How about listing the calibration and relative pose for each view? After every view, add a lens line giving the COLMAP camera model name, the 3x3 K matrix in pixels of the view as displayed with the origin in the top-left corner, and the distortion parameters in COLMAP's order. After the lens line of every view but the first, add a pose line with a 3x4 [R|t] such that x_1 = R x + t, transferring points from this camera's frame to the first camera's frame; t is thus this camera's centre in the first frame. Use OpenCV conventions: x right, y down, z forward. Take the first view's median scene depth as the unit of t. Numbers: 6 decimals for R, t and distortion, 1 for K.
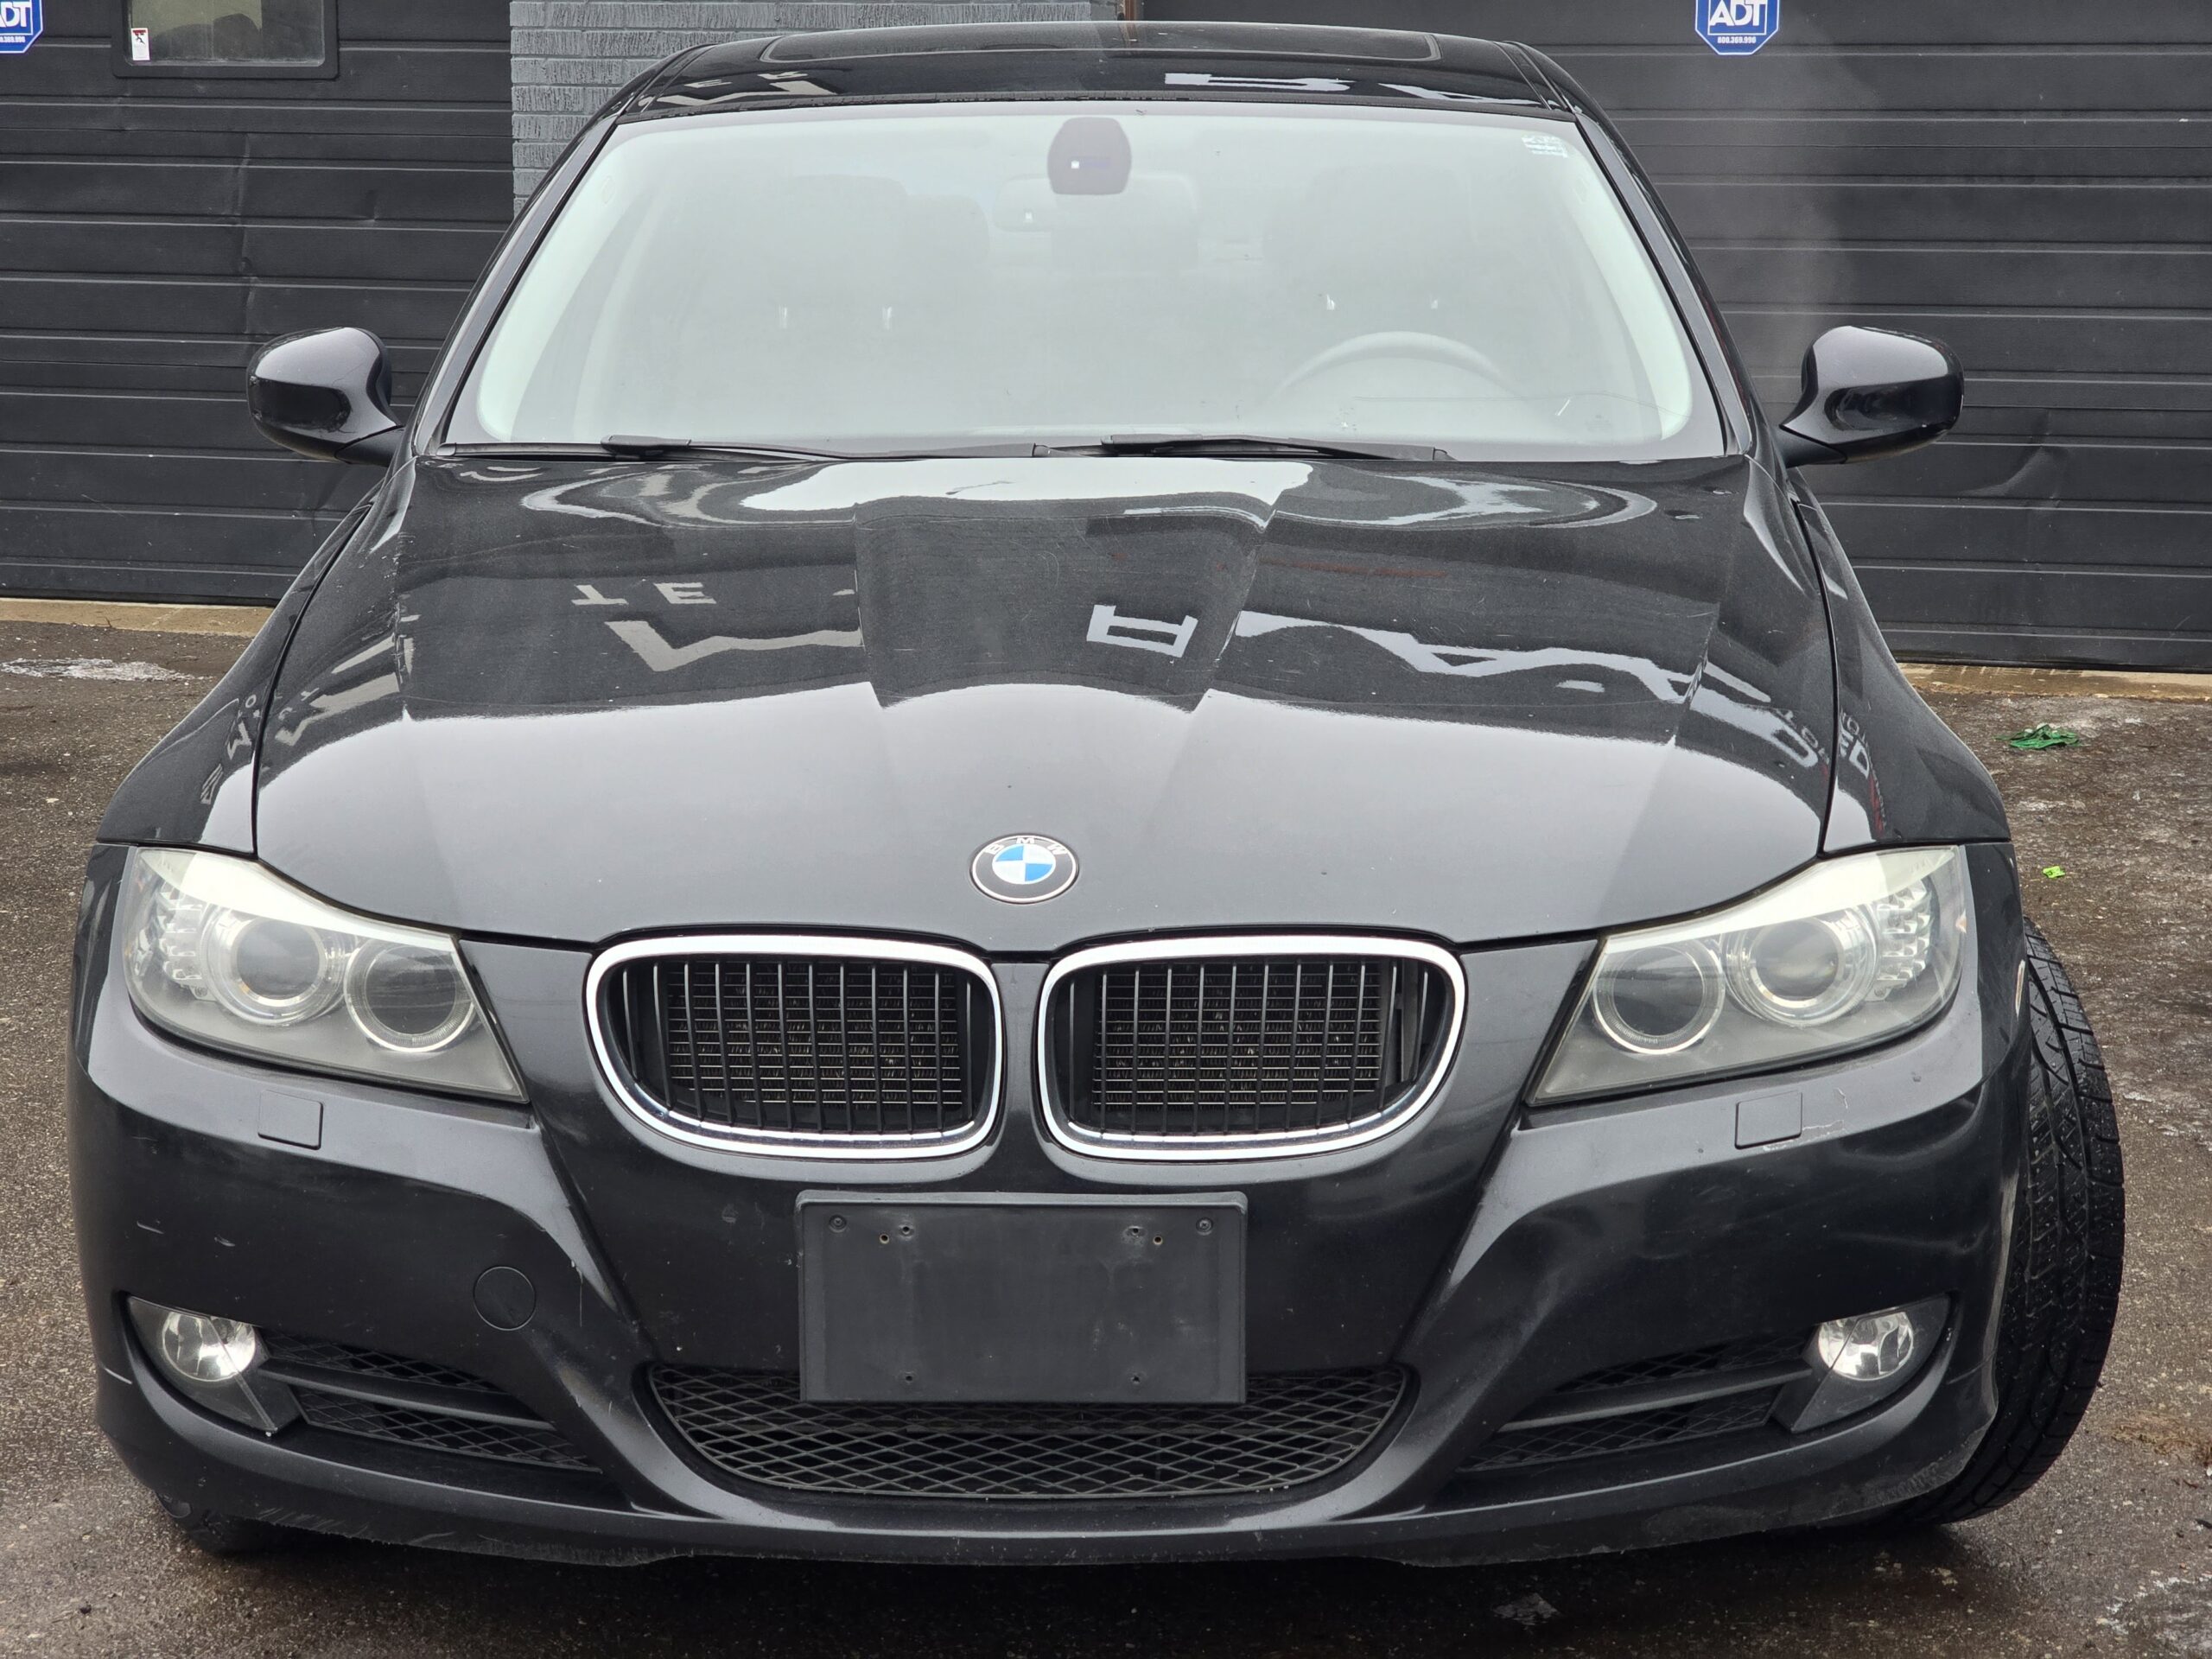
lens RADIAL K [[4193.0, 0, 1106.0], [0, 4193.0, 829.5], [0, 0, 1]] dist [-0.273404, 2.361196]
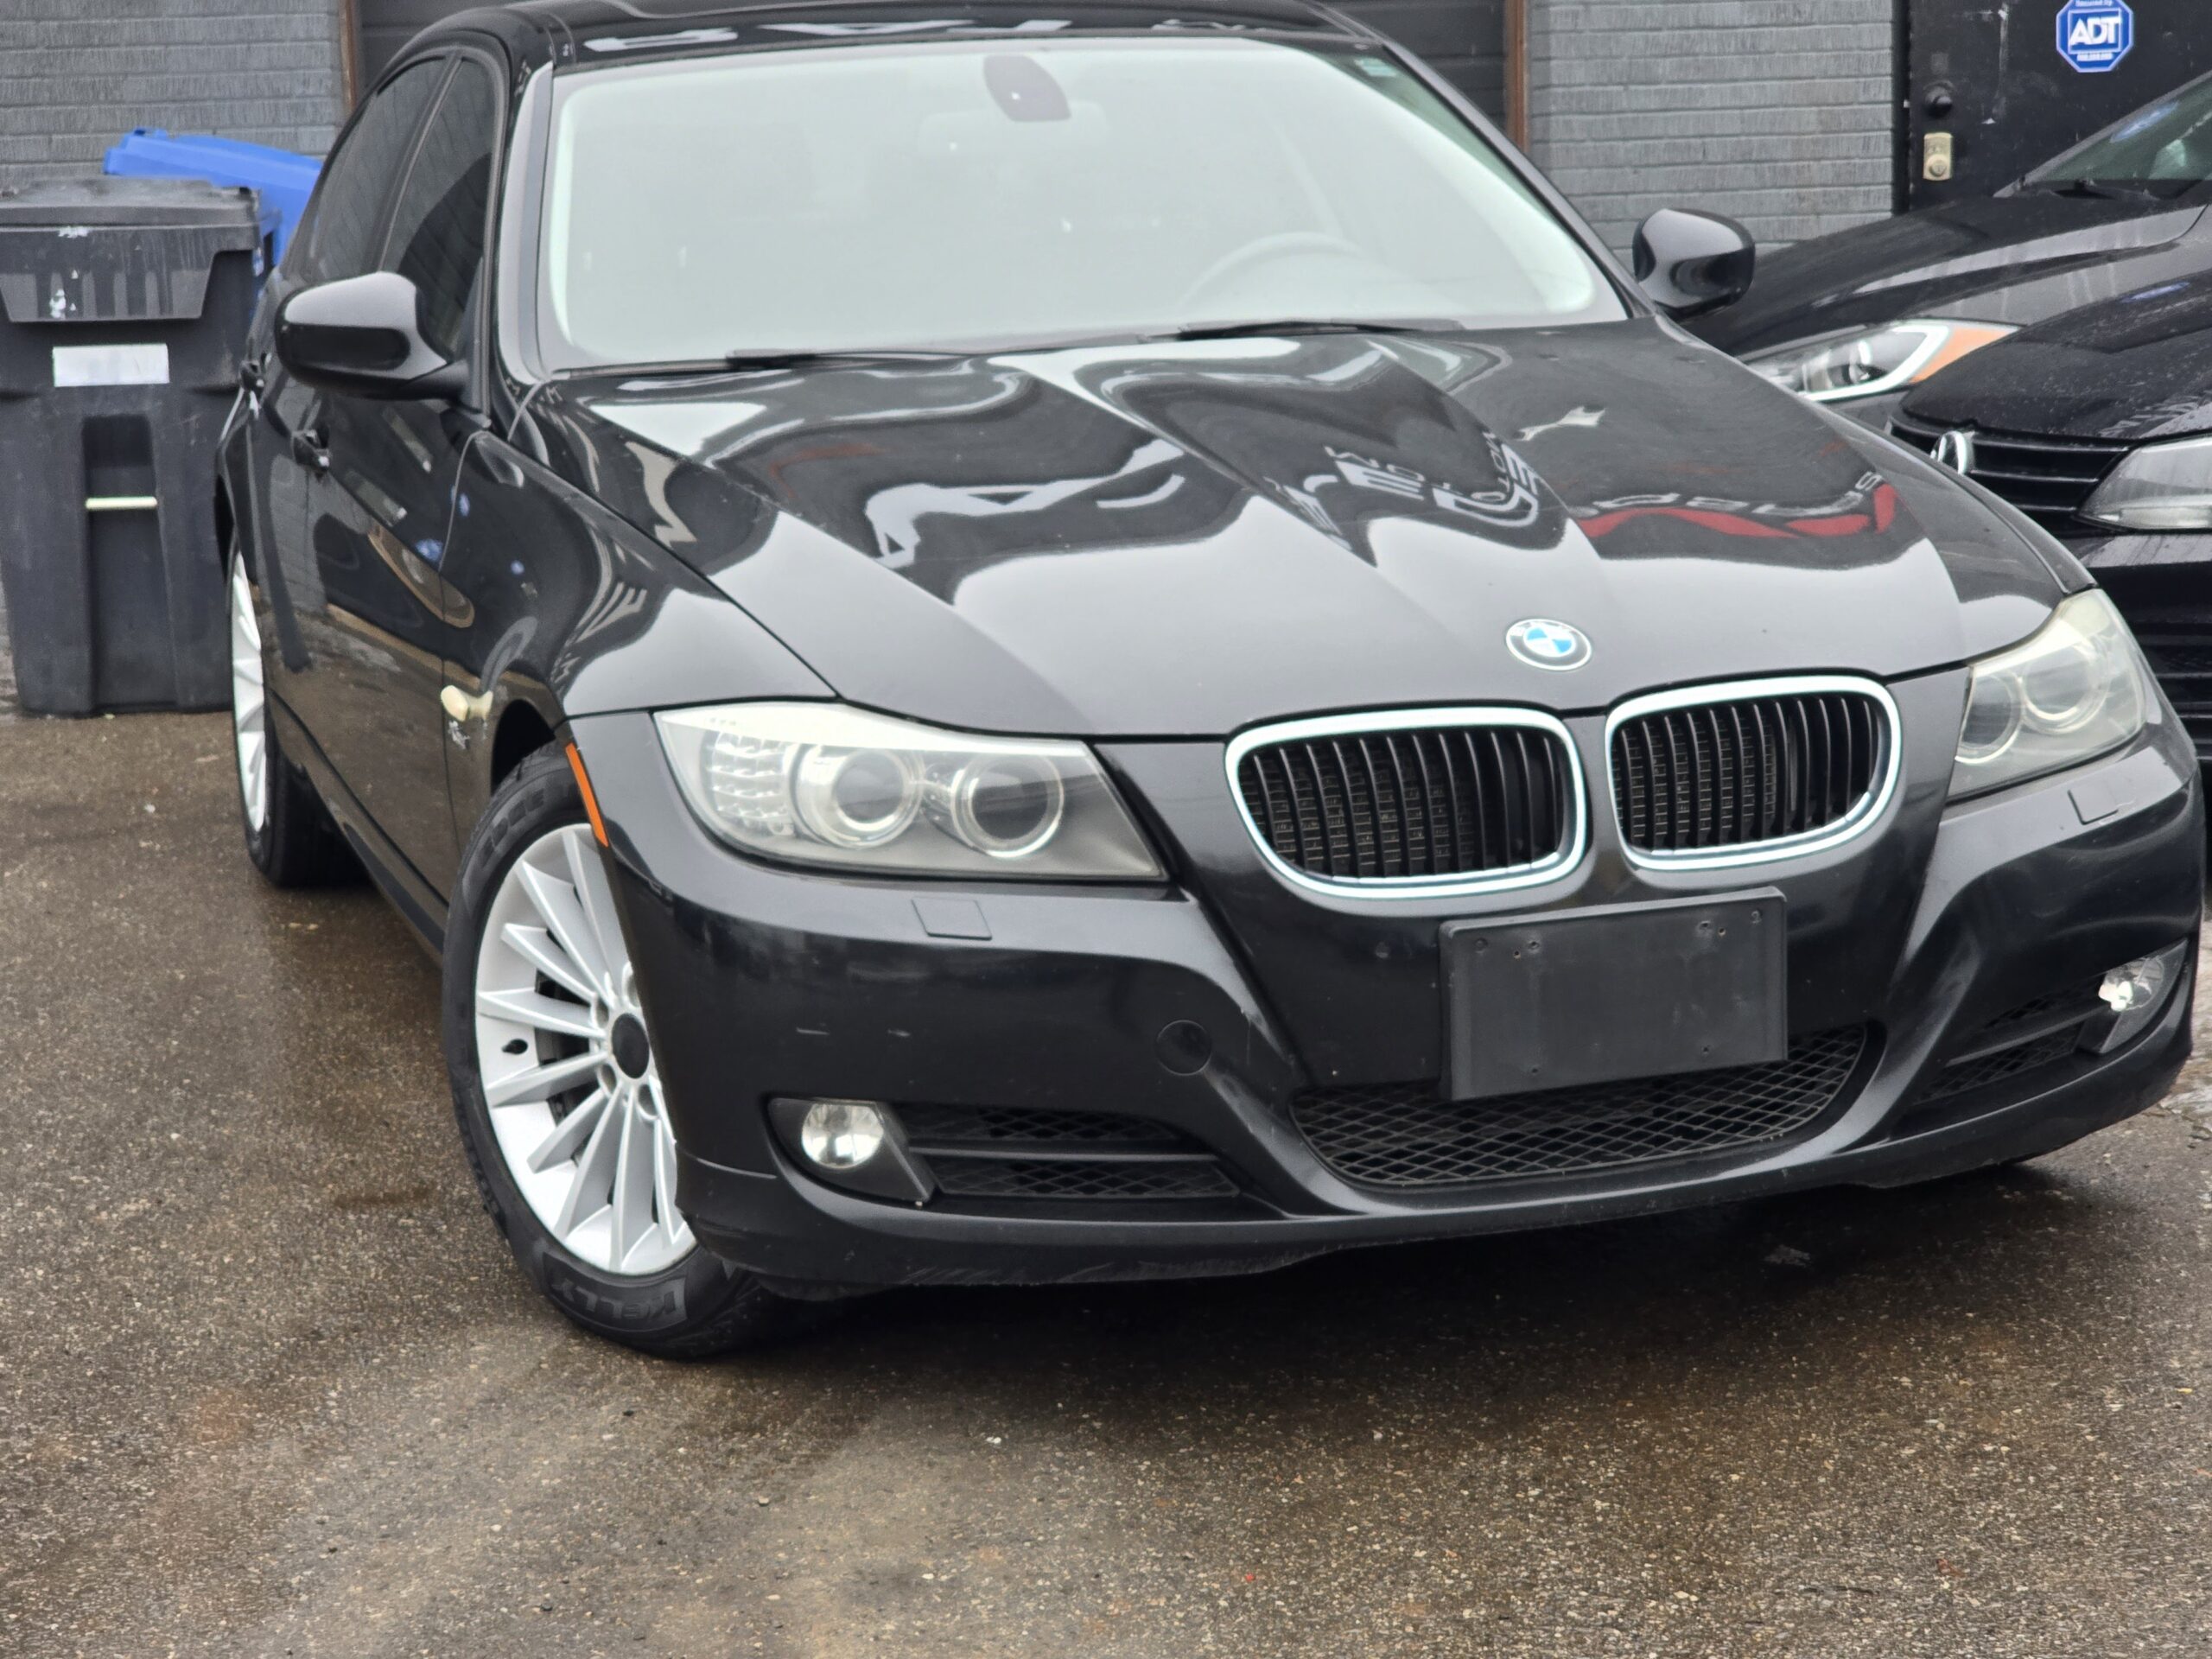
lens RADIAL K [[4193.0, 0, 1106.0], [0, 4193.0, 829.5], [0, 0, 1]] dist [-0.273404, 2.361196]
pose [[0.944855, -0.089432, 0.315041, -0.523250], [0.089475, 0.995886, 0.014354, 0.033548], [-0.315029, 0.014626, 0.948969, -0.098028]]
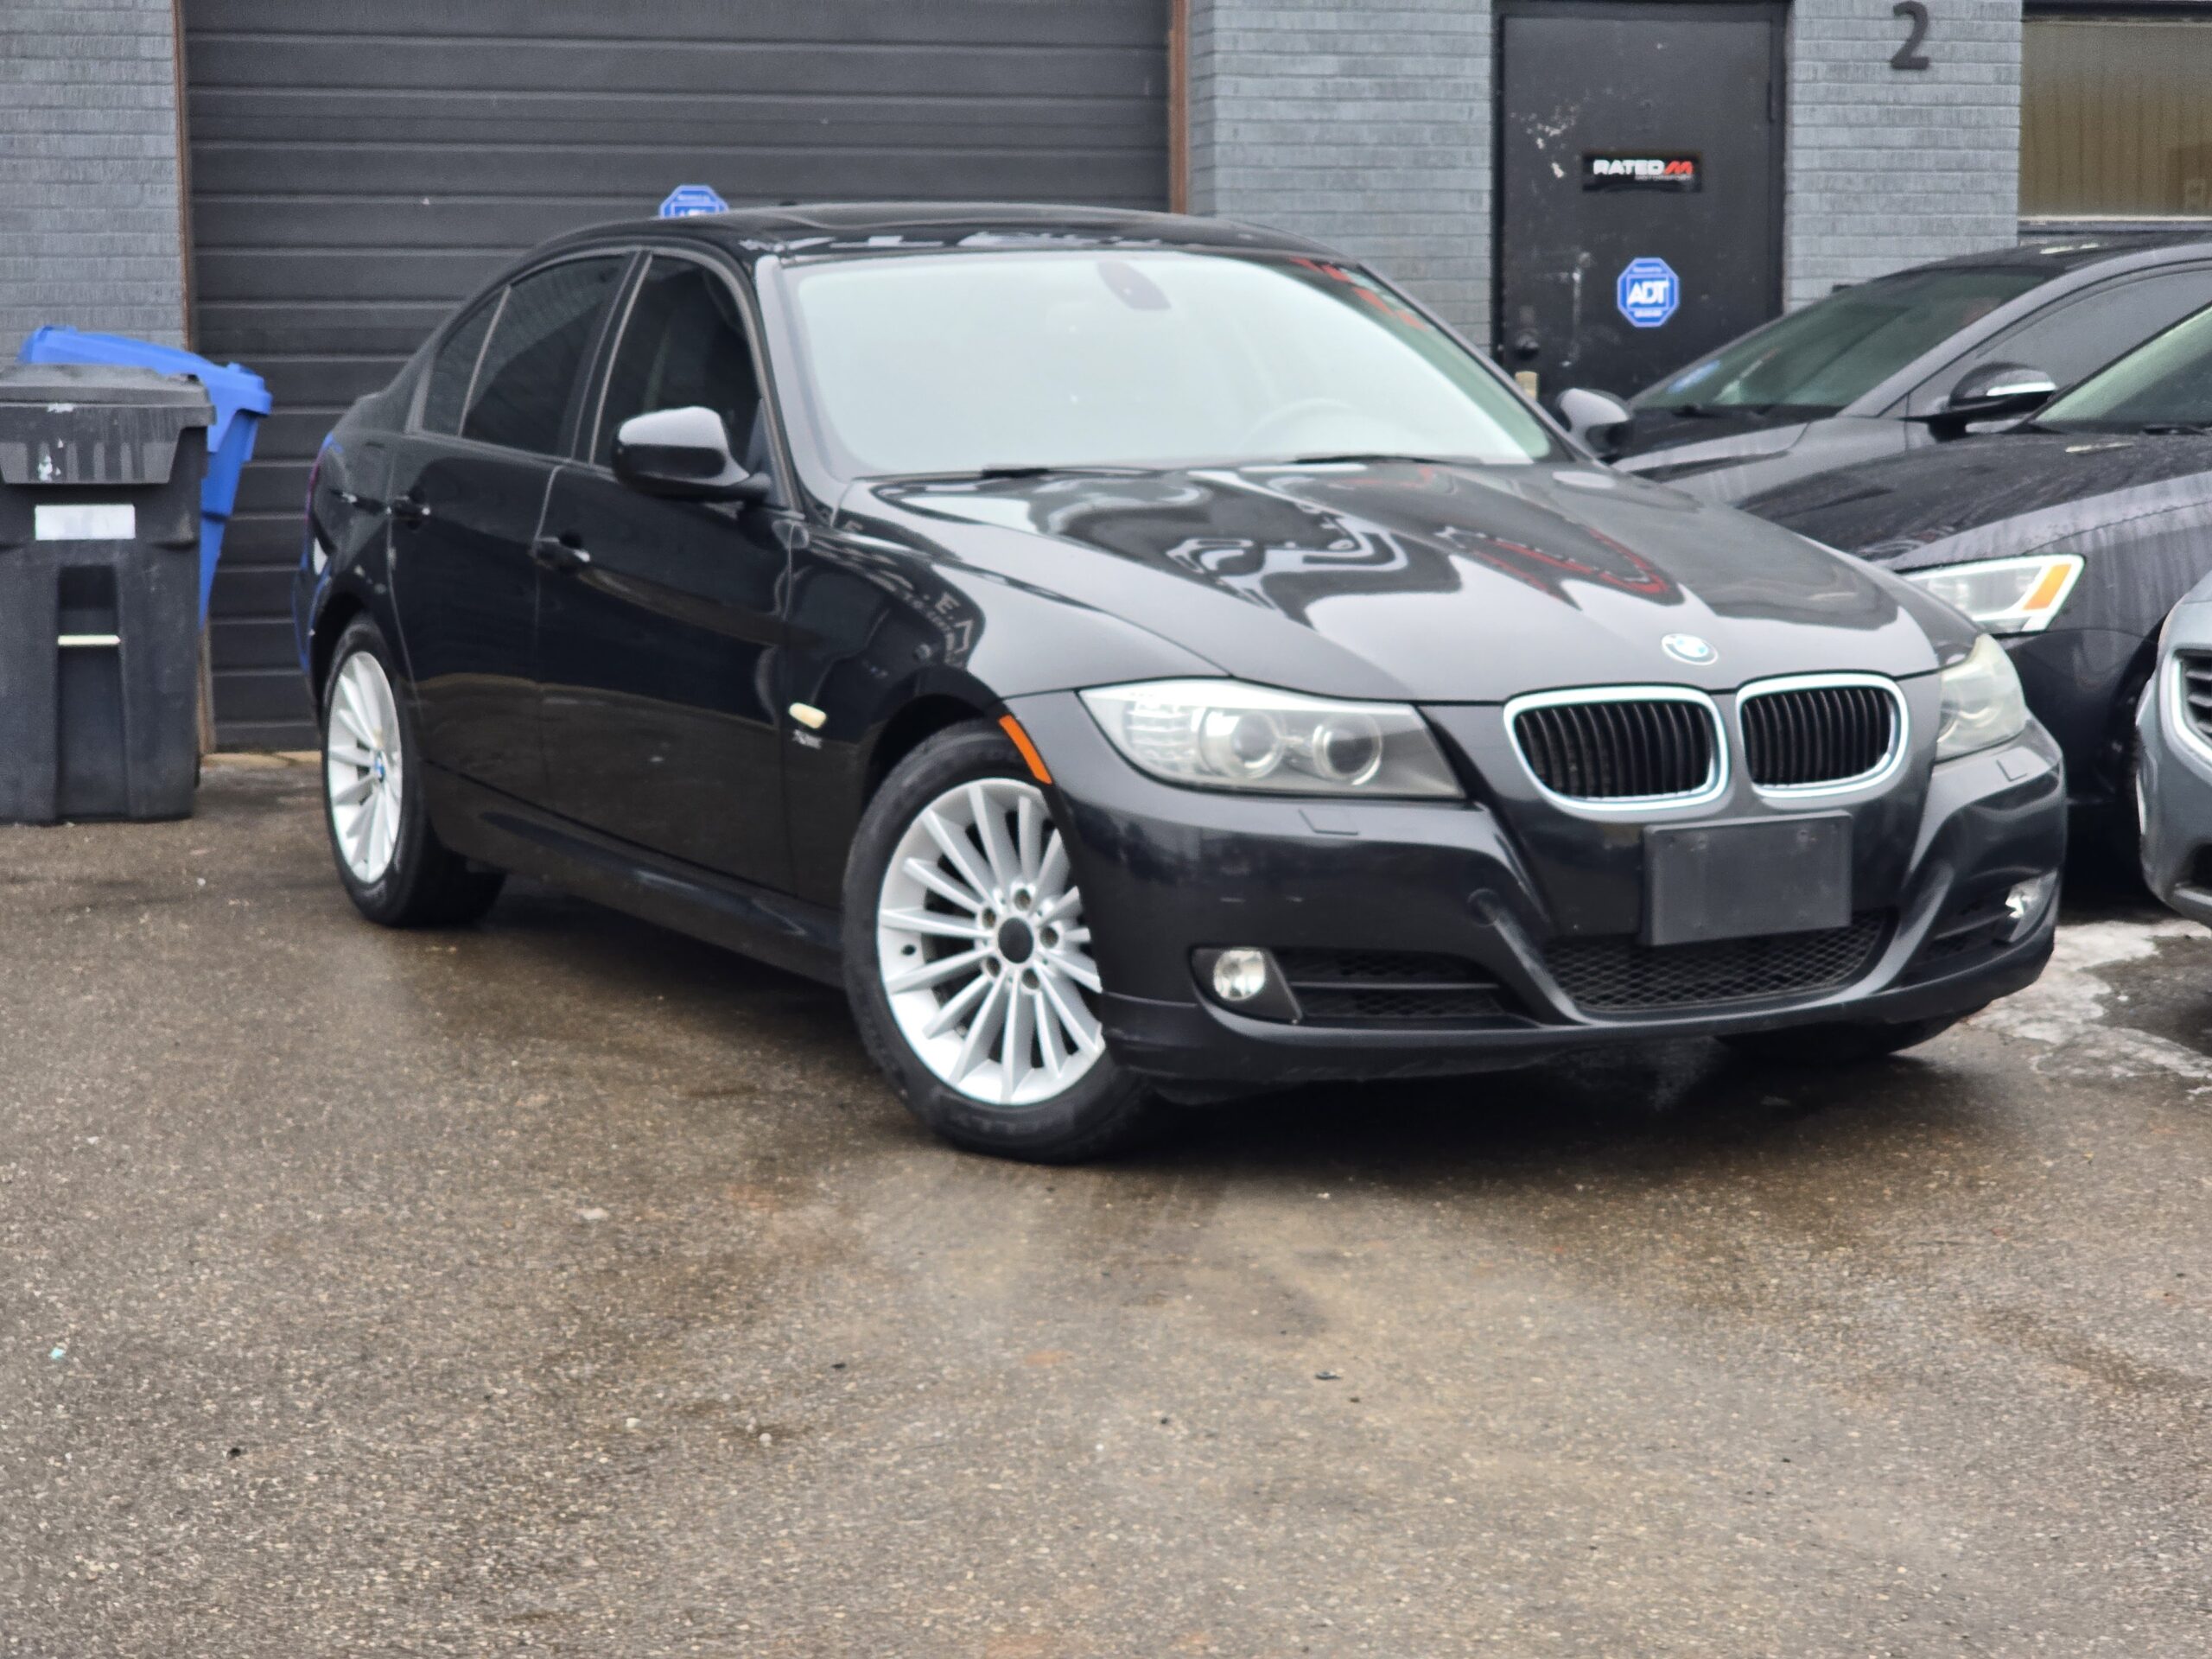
lens RADIAL K [[4193.0, 0, 1106.0], [0, 4193.0, 829.5], [0, 0, 1]] dist [-0.273404, 2.361196]
pose [[0.873809, -0.064640, 0.481955, -1.107280], [0.092498, 0.995124, -0.034239, 0.124511], [-0.477391, 0.074498, 0.875527, -0.441498]]
